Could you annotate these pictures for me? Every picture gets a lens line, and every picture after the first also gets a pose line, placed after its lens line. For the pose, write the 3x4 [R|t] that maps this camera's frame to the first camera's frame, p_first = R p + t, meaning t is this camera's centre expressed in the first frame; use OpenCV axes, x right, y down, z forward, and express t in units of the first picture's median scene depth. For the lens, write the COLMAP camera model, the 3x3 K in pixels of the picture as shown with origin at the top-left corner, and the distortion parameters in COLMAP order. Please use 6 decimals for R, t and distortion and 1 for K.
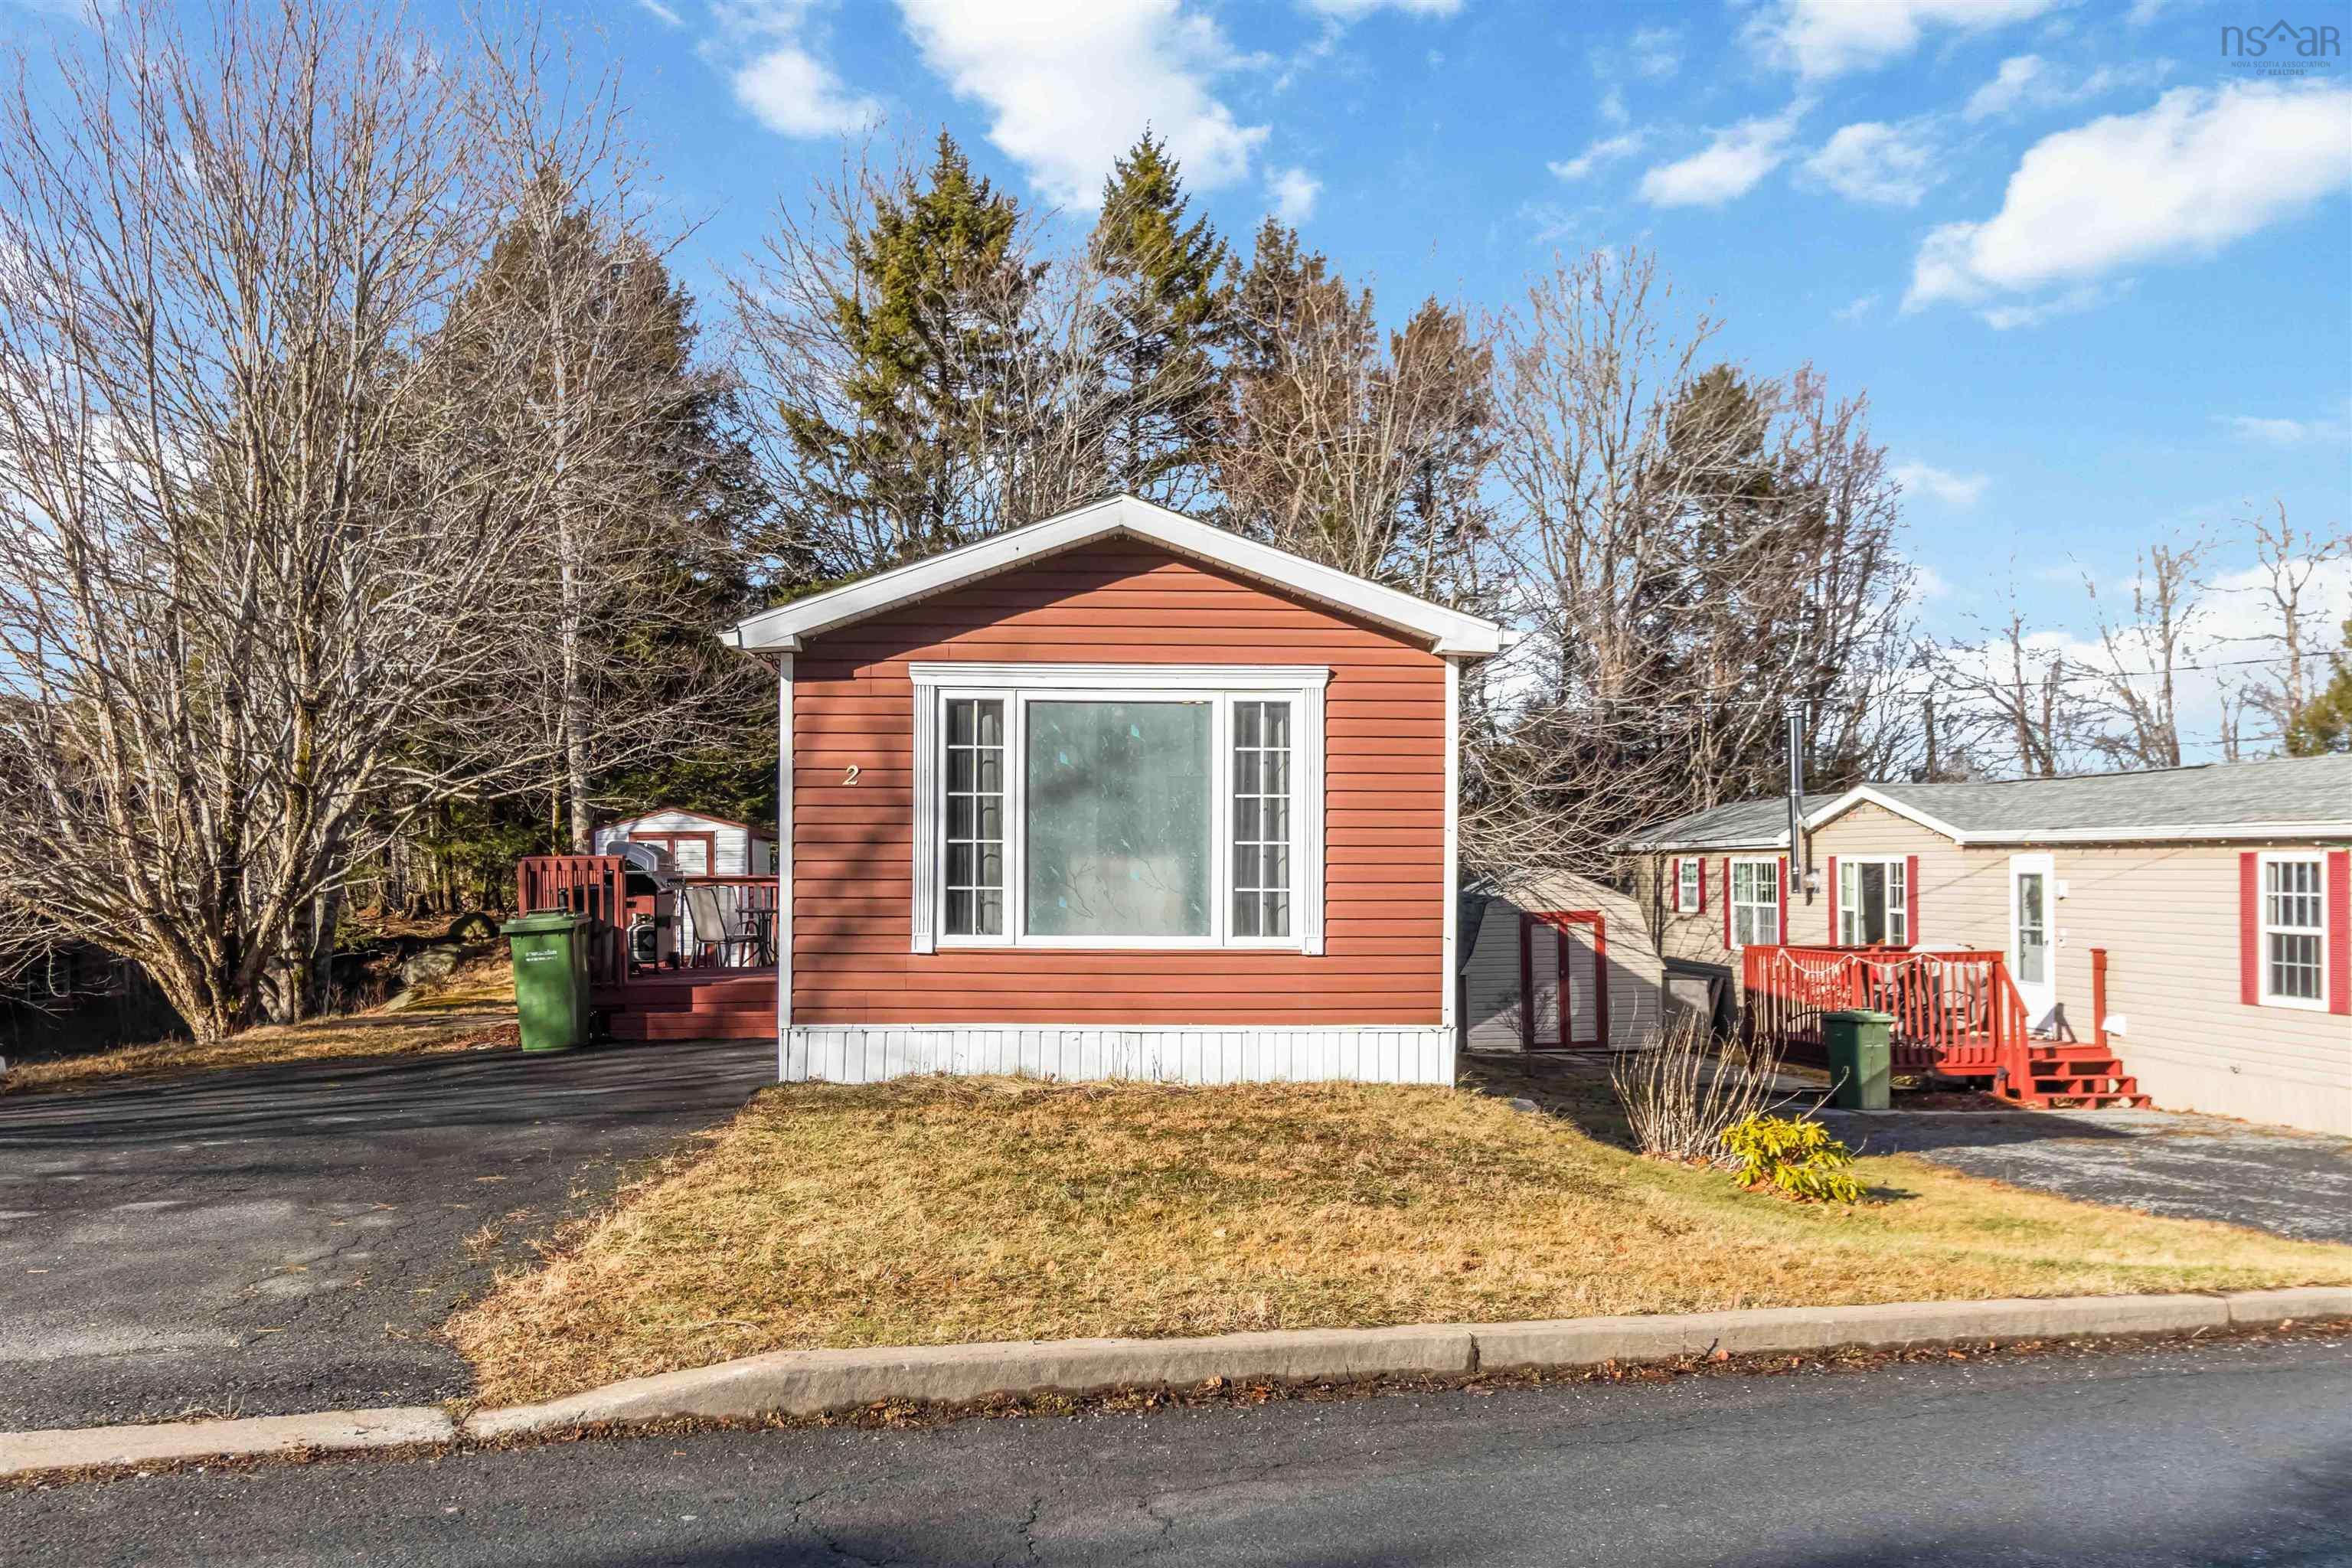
lens RADIAL K [[2073.6, 0, 1174.2], [0, 2073.6, 835.5], [0, 0, 1]] dist [0.010313, -0.000146]
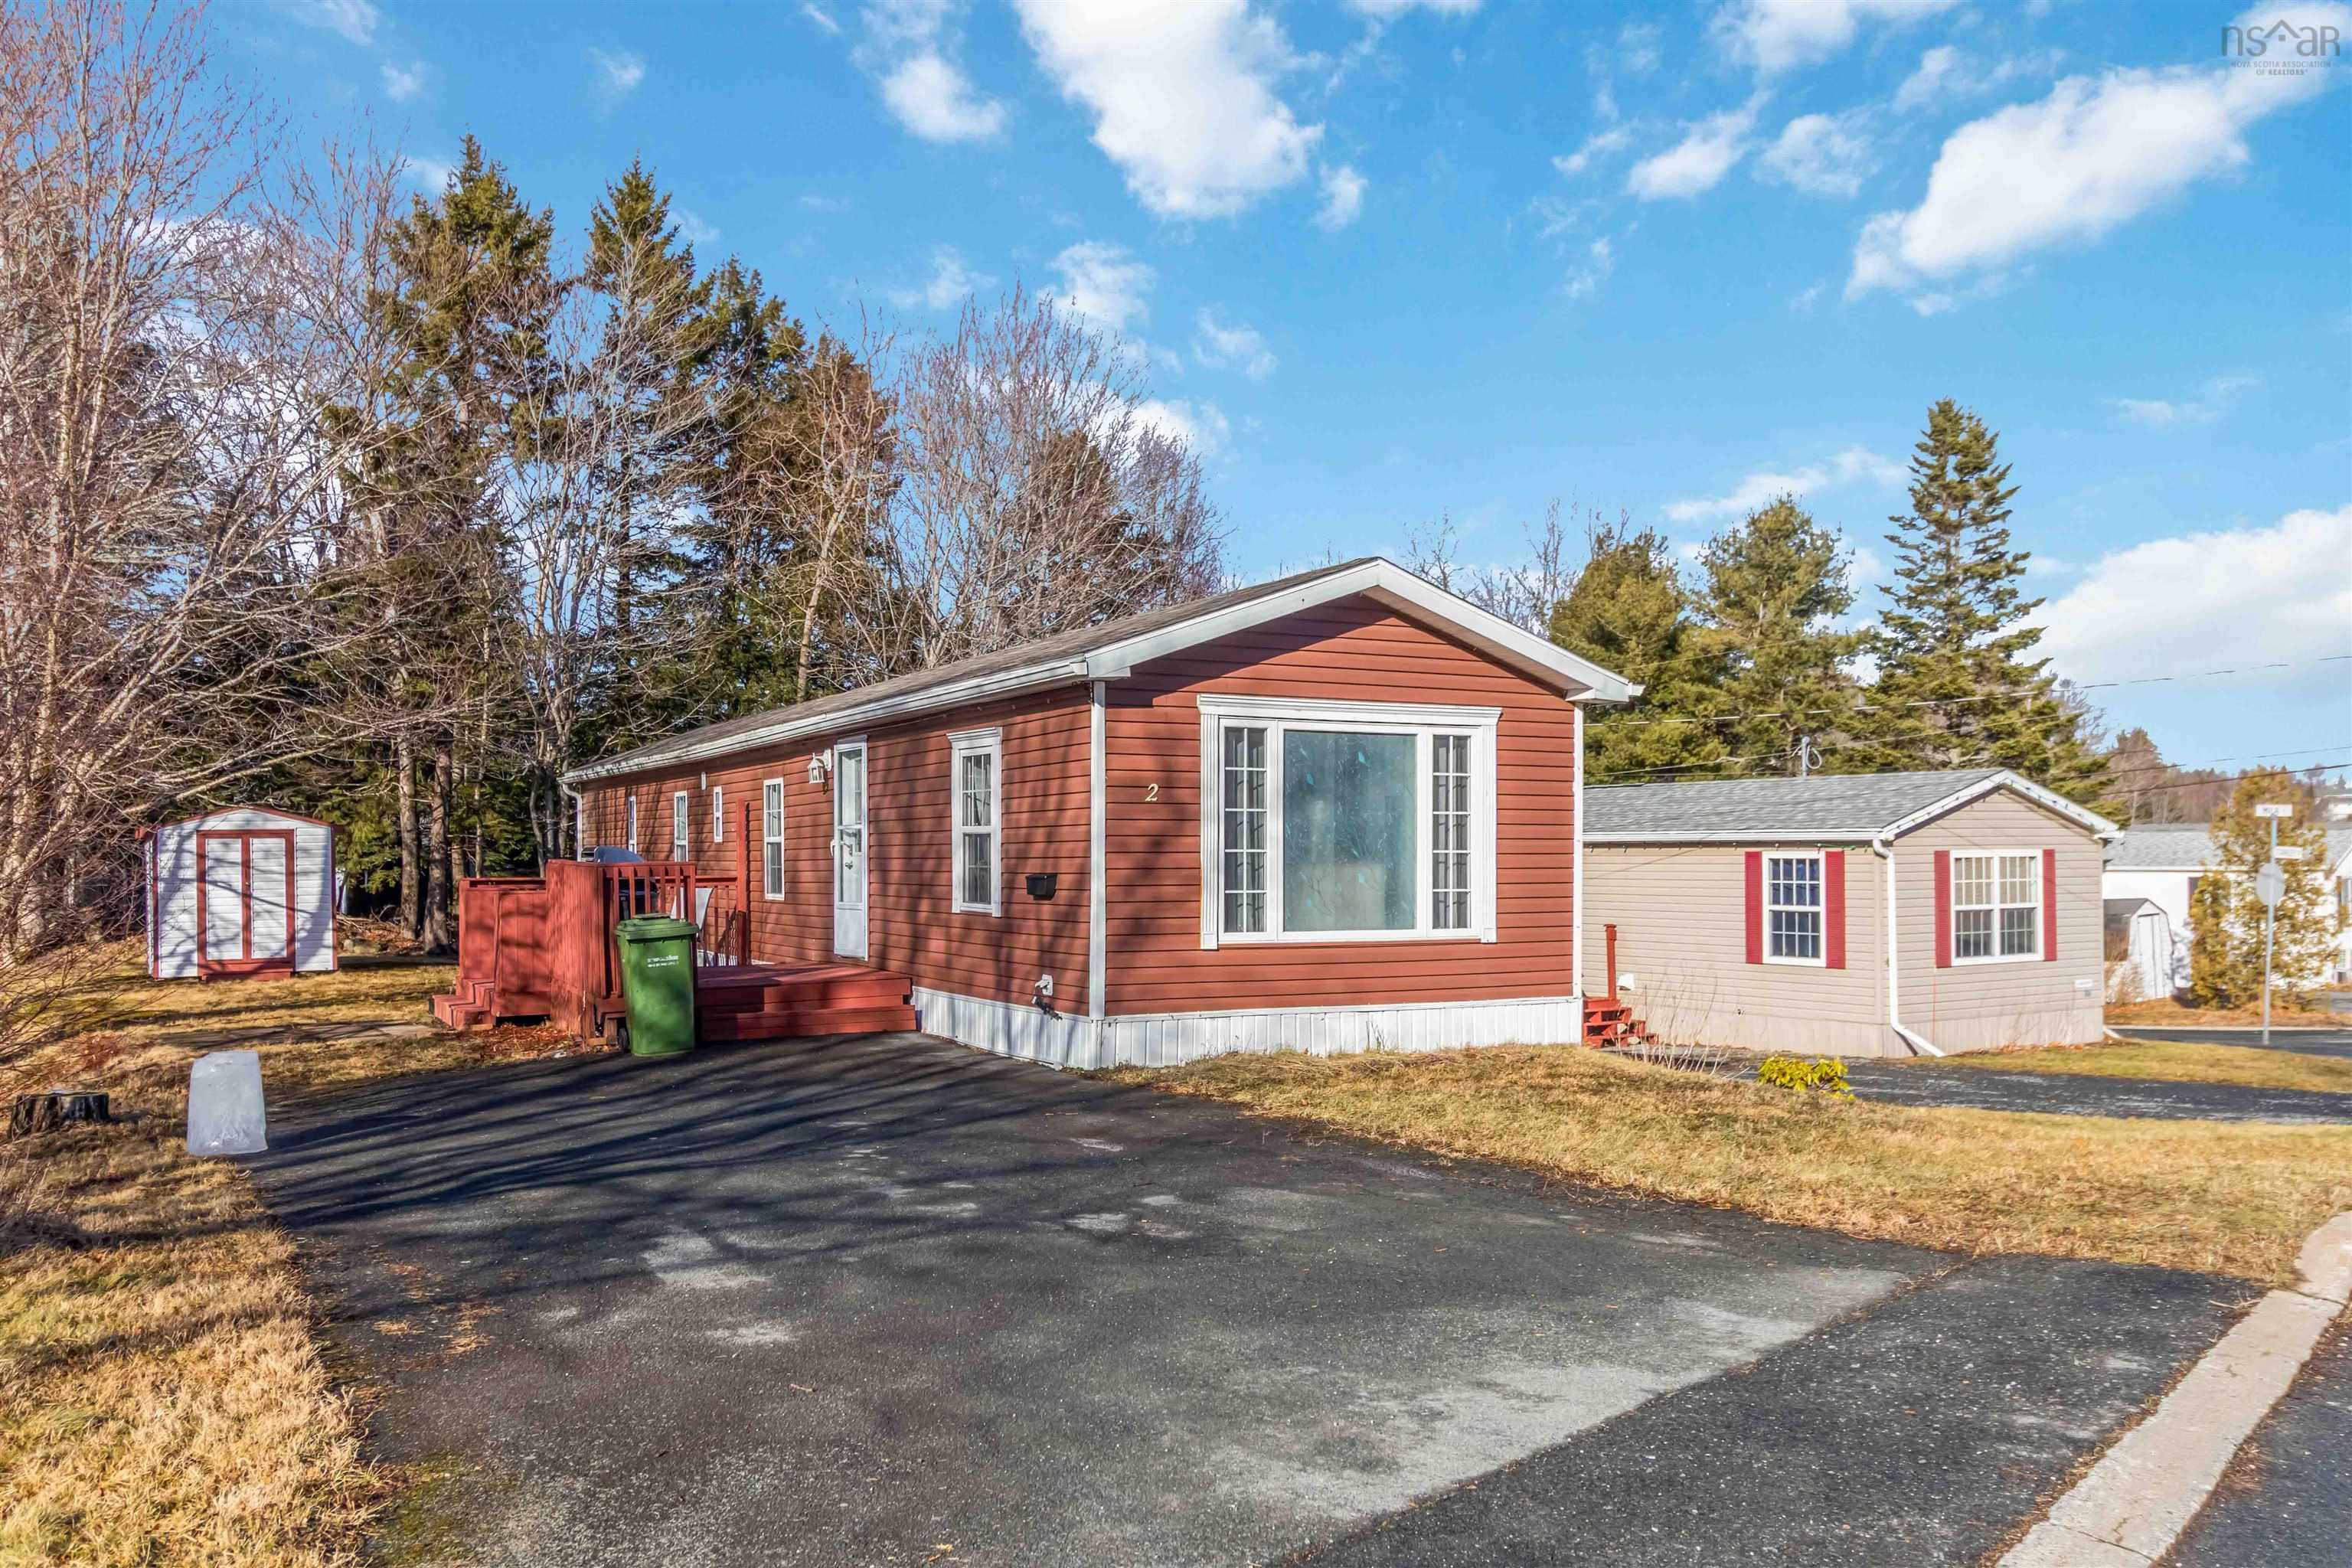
lens RADIAL K [[1904.5, 0, 1176.0], [0, 1904.5, 784.0], [0, 0, 1]] dist [0.006620, 0.000526]
pose [[0.899090, 0.013182, 0.437565, -0.591985], [-0.003446, 0.999729, -0.023037, -0.009549], [-0.437750, 0.019205, 0.898892, 0.066070]]
